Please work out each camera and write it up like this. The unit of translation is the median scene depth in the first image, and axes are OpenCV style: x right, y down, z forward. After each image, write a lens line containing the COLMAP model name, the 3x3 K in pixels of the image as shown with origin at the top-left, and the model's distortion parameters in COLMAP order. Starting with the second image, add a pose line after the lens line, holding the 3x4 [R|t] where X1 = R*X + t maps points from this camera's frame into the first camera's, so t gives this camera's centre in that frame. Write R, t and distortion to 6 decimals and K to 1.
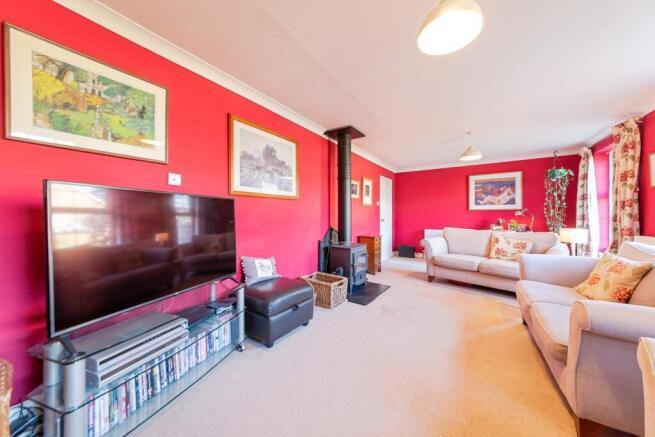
lens RADIAL K [[232.2, 0, 330.1], [0, 232.2, 216.1], [0, 0, 1]] dist [0.000654, 0.000099]
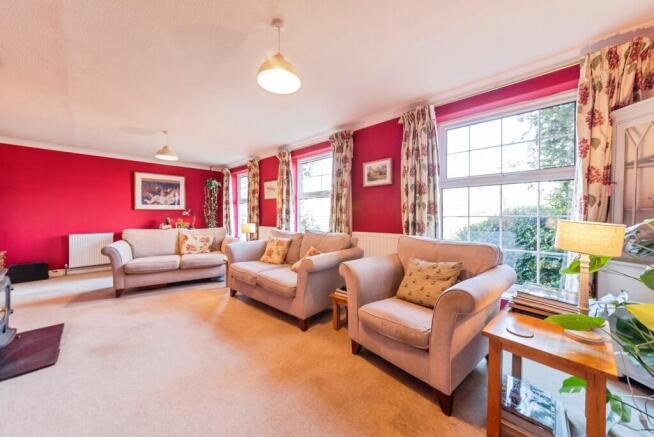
lens RADIAL K [[224.3, 0, 327.0], [0, 224.3, 218.5], [0, 0, 1]] dist [0.000174, -0.000008]
pose [[0.180257, -0.018295, 0.983449, -0.186304], [0.005210, 0.999831, 0.017645, -0.002318], [-0.983606, 0.001943, 0.180322, 0.126378]]
